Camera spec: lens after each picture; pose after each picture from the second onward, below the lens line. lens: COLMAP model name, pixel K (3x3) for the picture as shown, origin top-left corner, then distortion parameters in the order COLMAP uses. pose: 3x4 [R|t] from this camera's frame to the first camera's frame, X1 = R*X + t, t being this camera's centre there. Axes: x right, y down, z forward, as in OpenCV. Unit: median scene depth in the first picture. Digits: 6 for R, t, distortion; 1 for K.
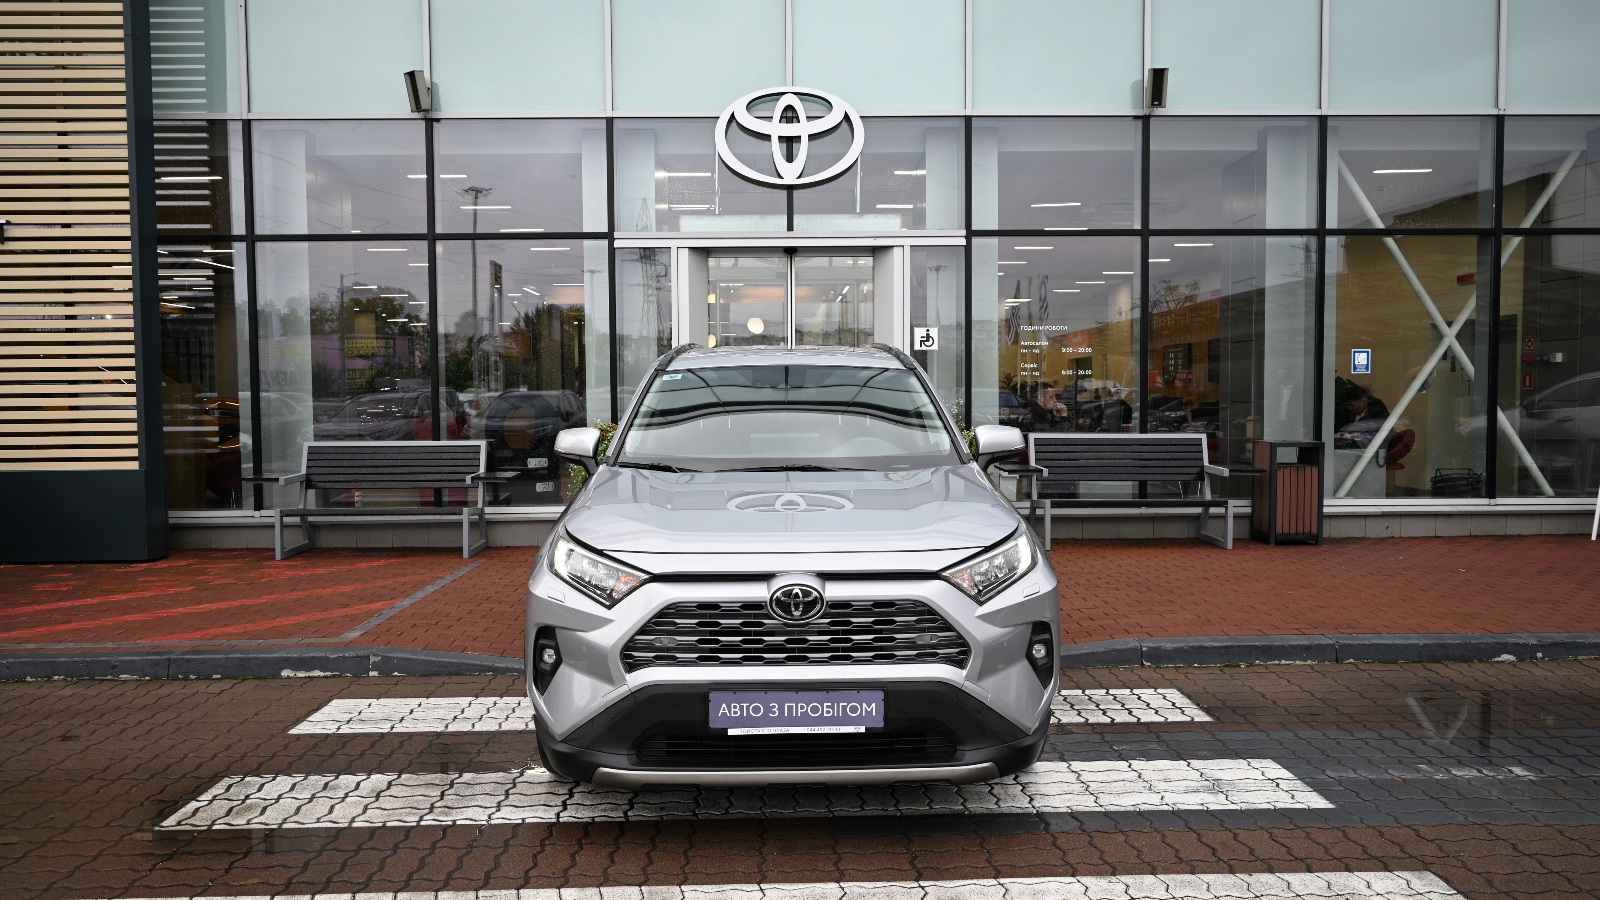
lens RADIAL K [[1078.5, 0, 784.0], [0, 1078.5, 446.2], [0, 0, 1]] dist [0.010081, -0.001132]
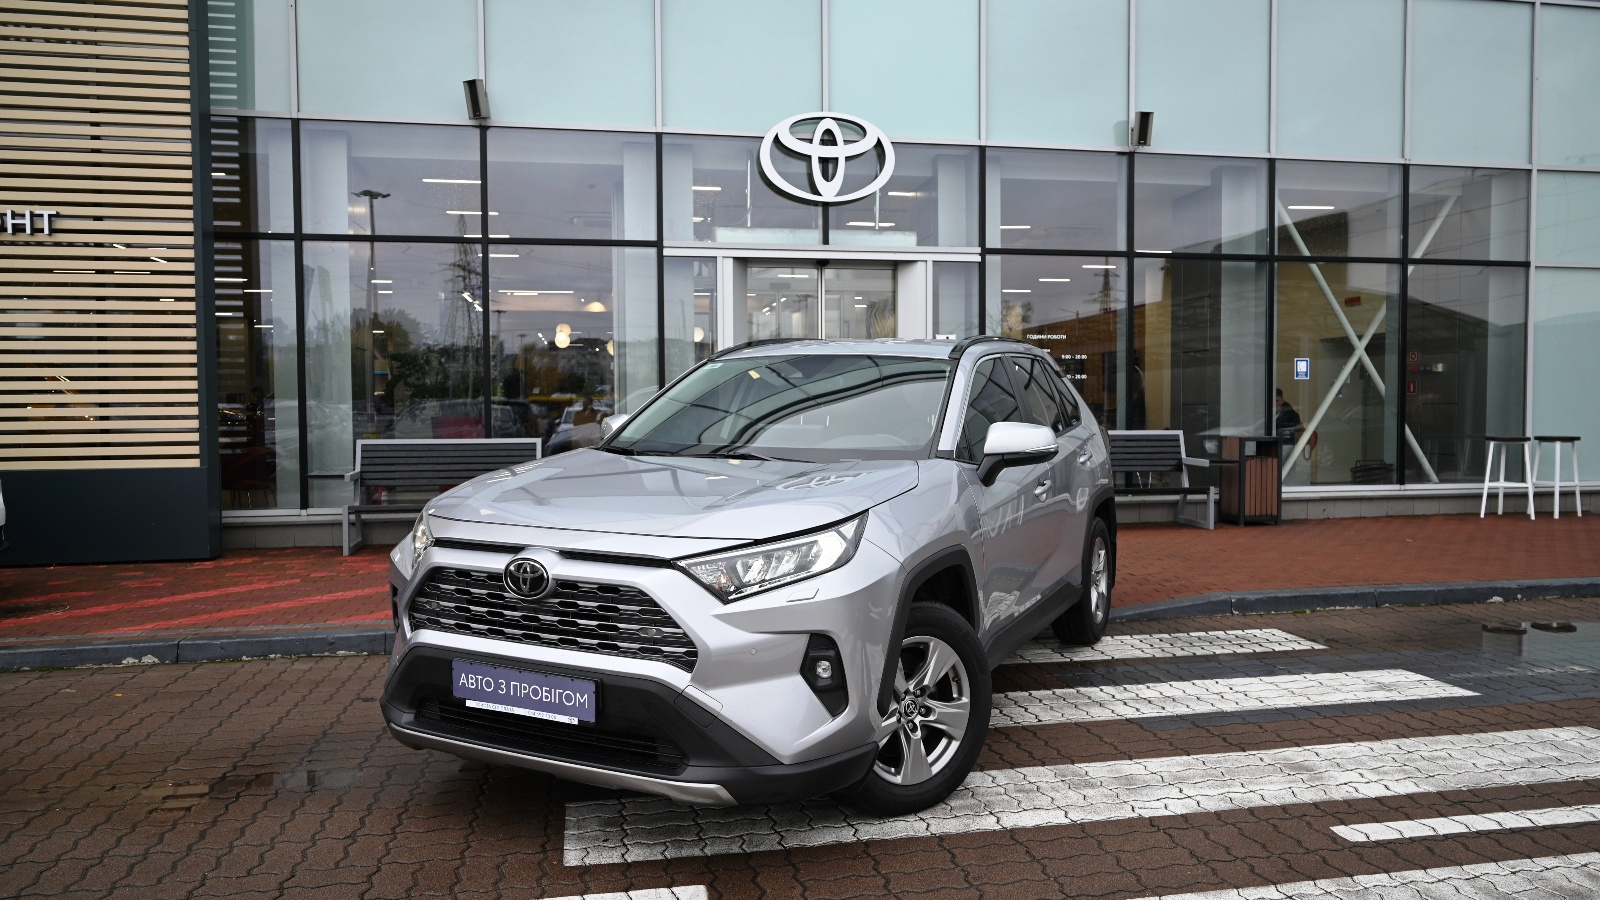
lens RADIAL K [[1078.5, 0, 793.6], [0, 1078.5, 449.0], [0, 0, 1]] dist [0.010081, -0.001132]
pose [[0.985862, -0.004291, 0.167505, -0.211269], [0.005995, 0.999935, -0.009669, 0.016888], [-0.167453, 0.010536, 0.985824, -0.063825]]
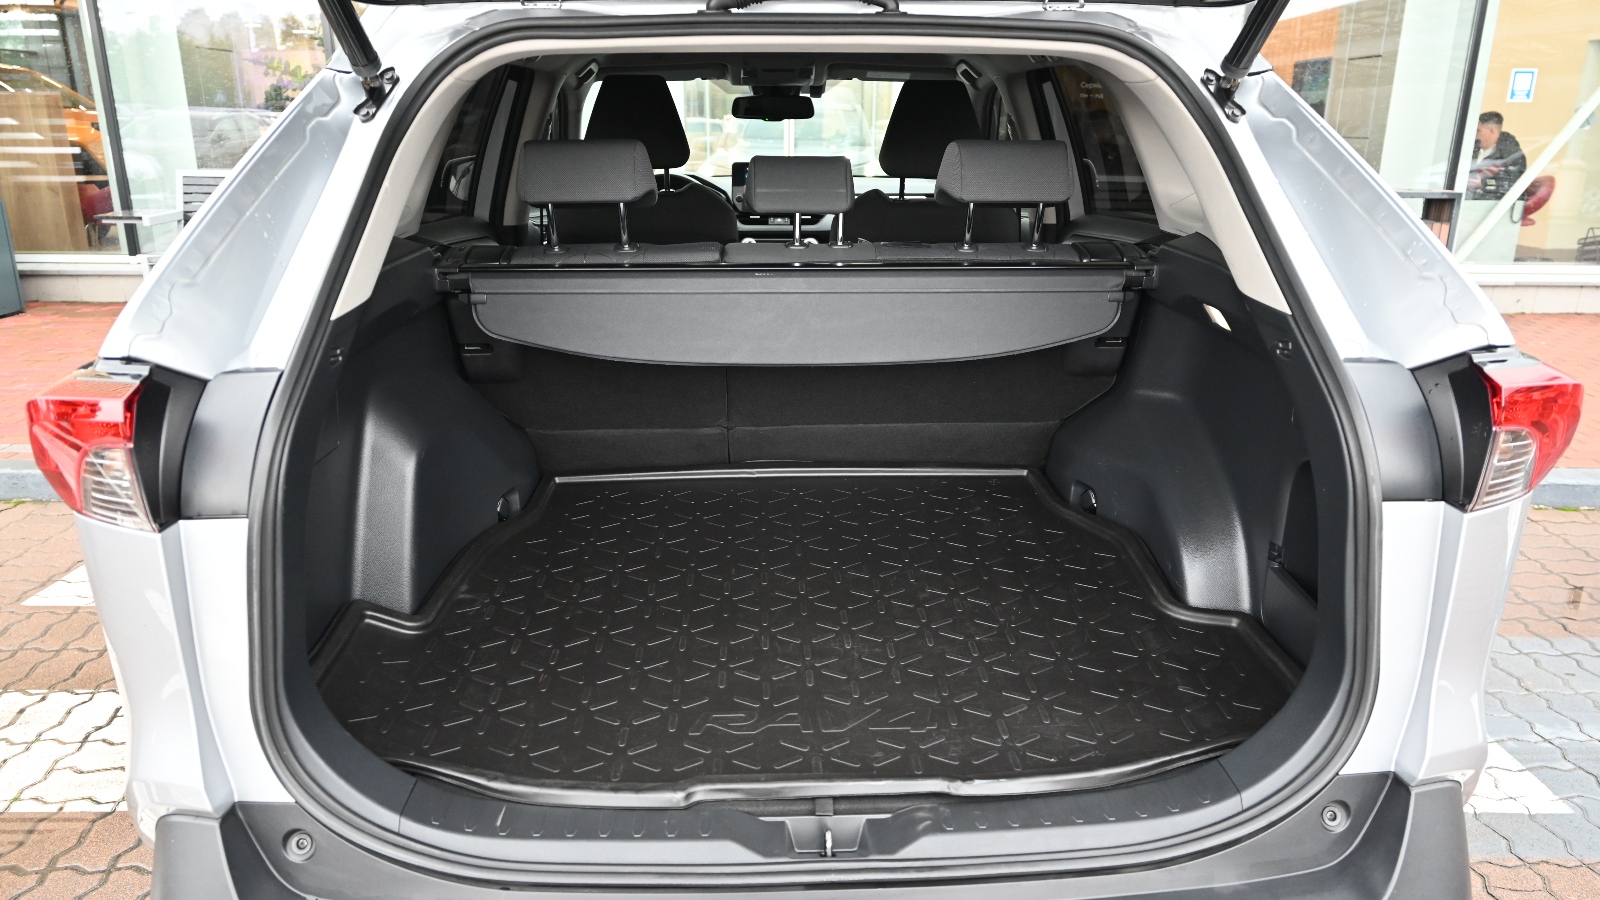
lens RADIAL K [[1078.5, 0, 805.5], [0, 1078.5, 458.5], [0, 0, 1]] dist [0.010081, -0.001132]
pose [[0.999838, 0.017629, -0.003715, 0.026186], [-0.016136, 0.967981, 0.250504, -0.005737], [0.008012, -0.250403, 0.968109, 0.177958]]
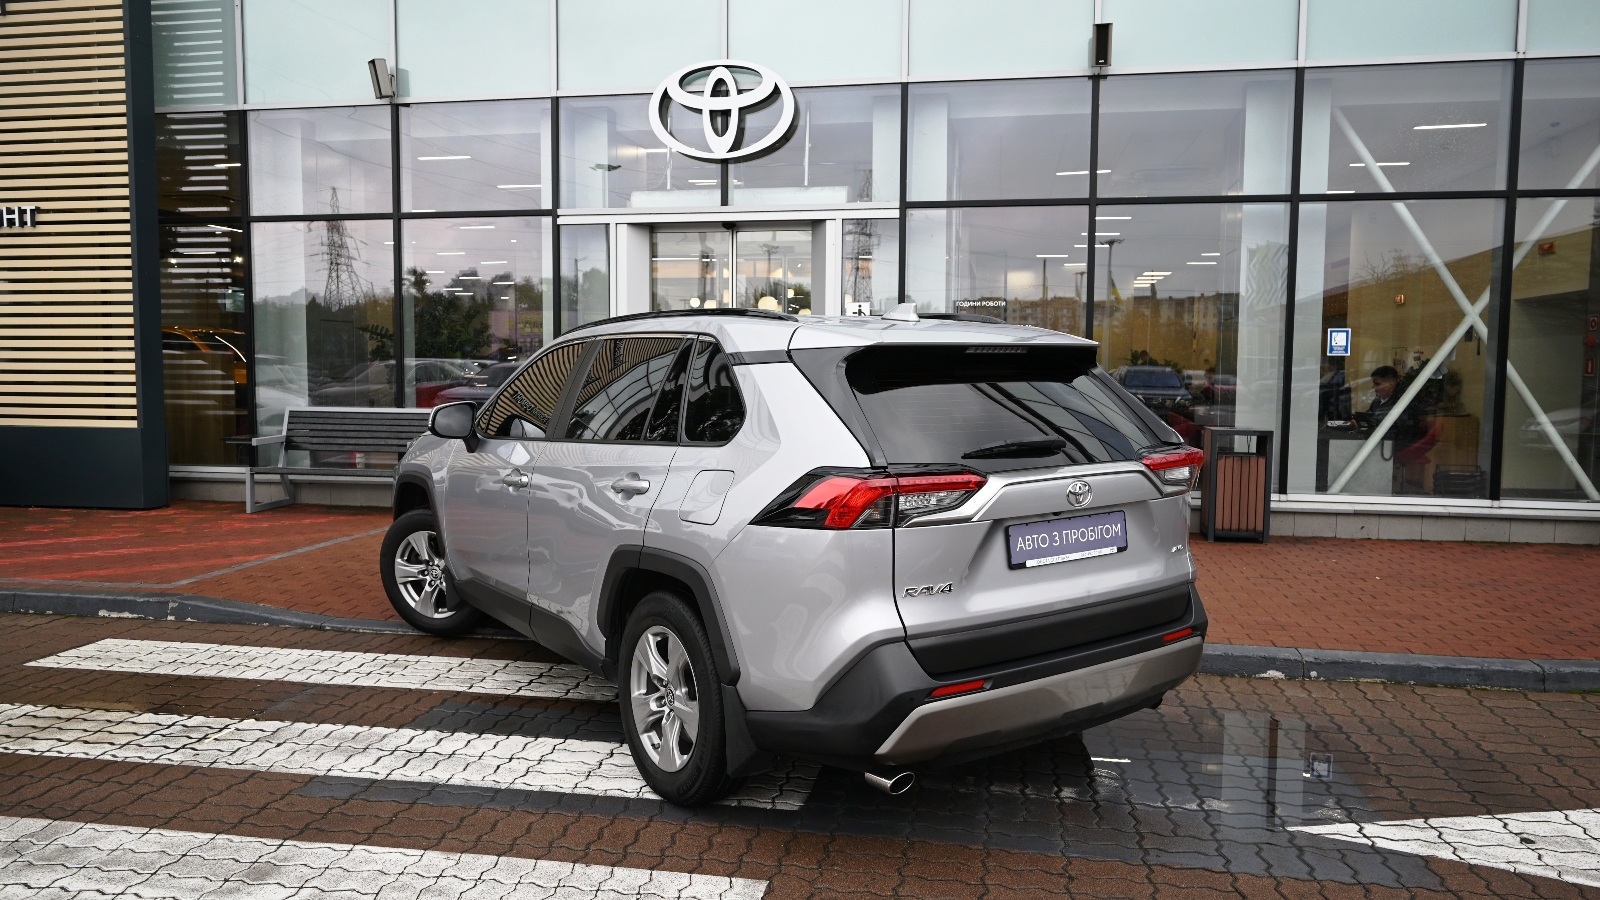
lens RADIAL K [[1078.5, 0, 787.6], [0, 1078.5, 447.4], [0, 0, 1]] dist [0.010081, -0.001132]
pose [[0.980324, 0.028750, -0.195291, 0.267860], [-0.023617, 0.999313, 0.028561, -0.005687], [0.195978, -0.023387, 0.980329, 0.027364]]
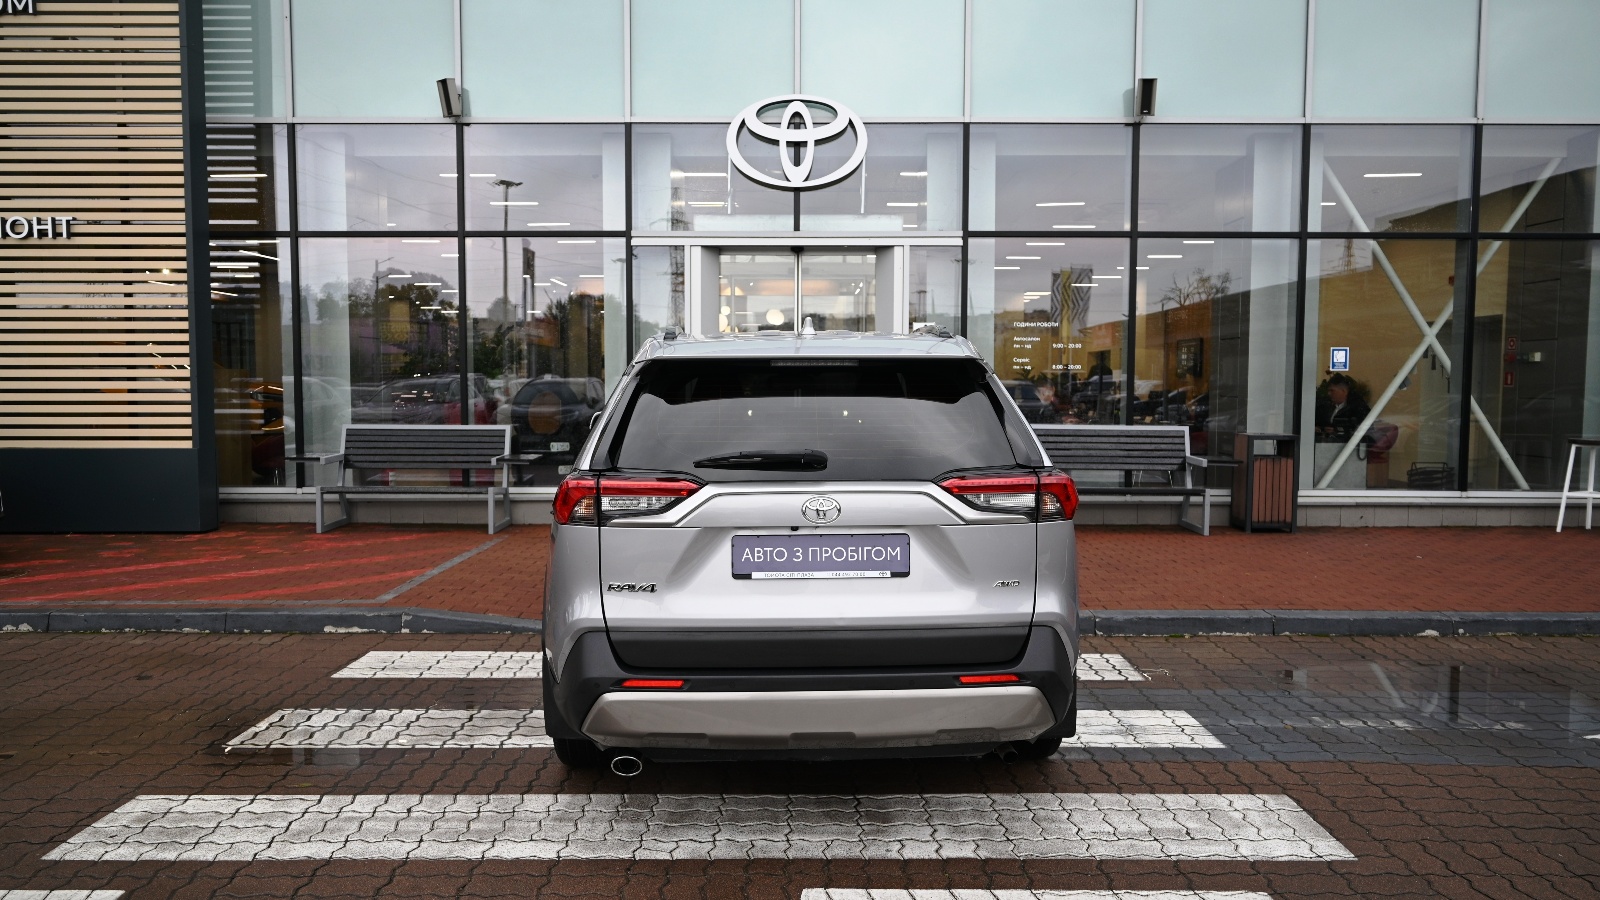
lens RADIAL K [[1078.5, 0, 786.2], [0, 1078.5, 453.7], [0, 0, 1]] dist [0.010081, -0.001132]
pose [[0.999606, 0.011773, -0.025466, 0.025238], [-0.011342, 0.999791, 0.017006, 0.001749], [0.025660, -0.016710, 0.999531, -0.065141]]
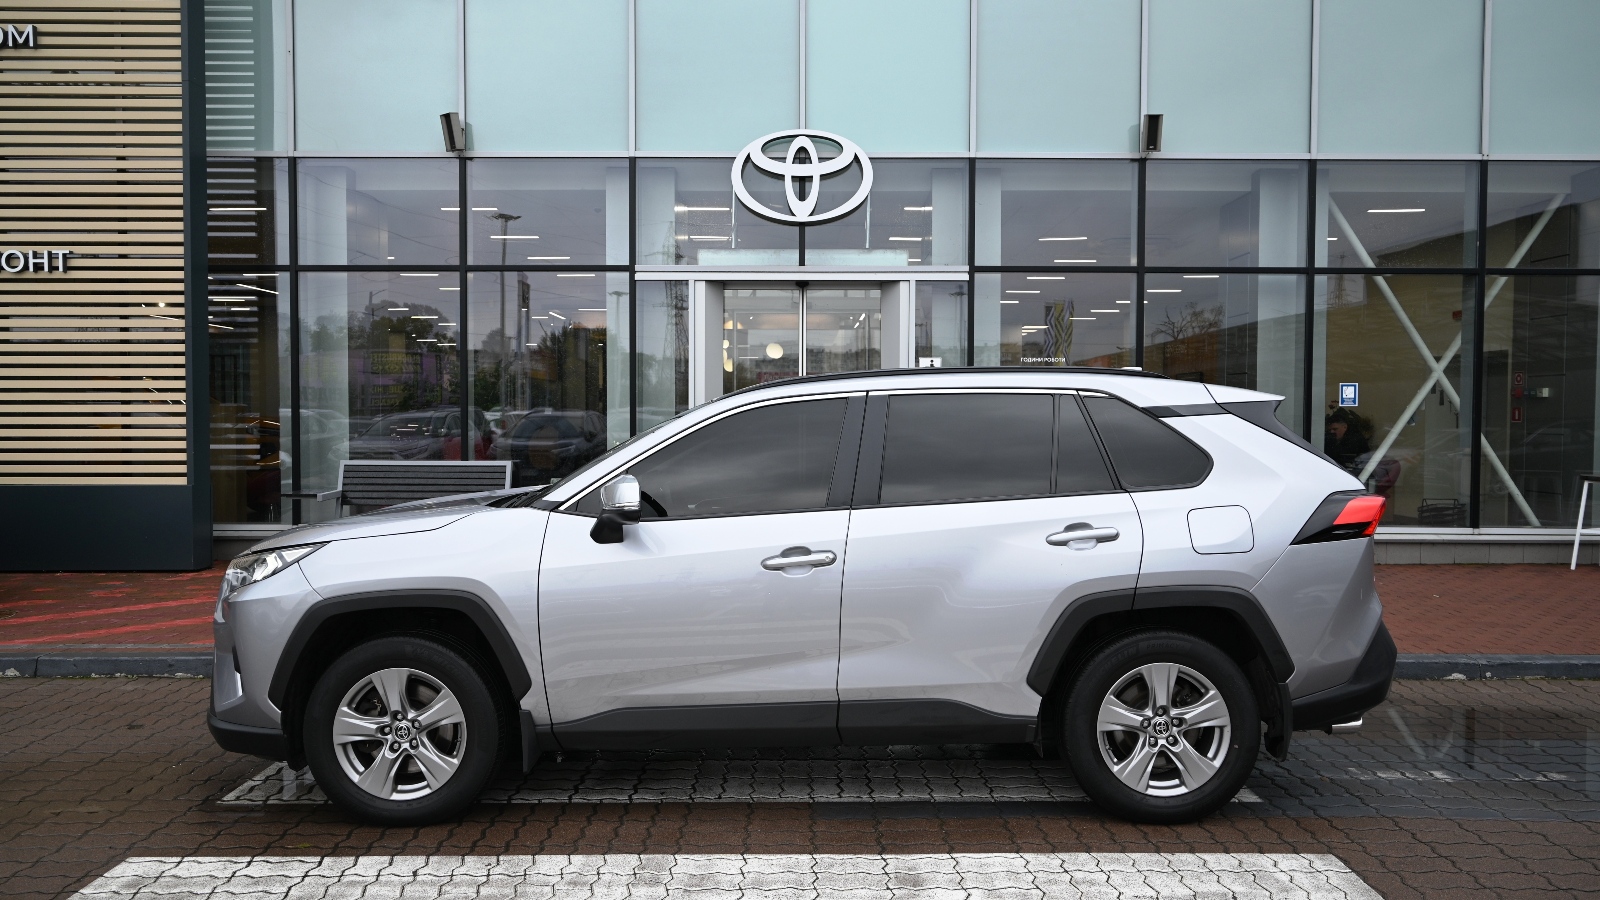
lens RADIAL K [[1078.5, 0, 788.3], [0, 1078.5, 453.2], [0, 0, 1]] dist [0.010081, -0.001132]
pose [[0.999767, 0.011228, -0.018422, 0.014172], [-0.011474, 0.999846, -0.013288, -0.002158], [0.018270, 0.013496, 0.999742, -0.051423]]
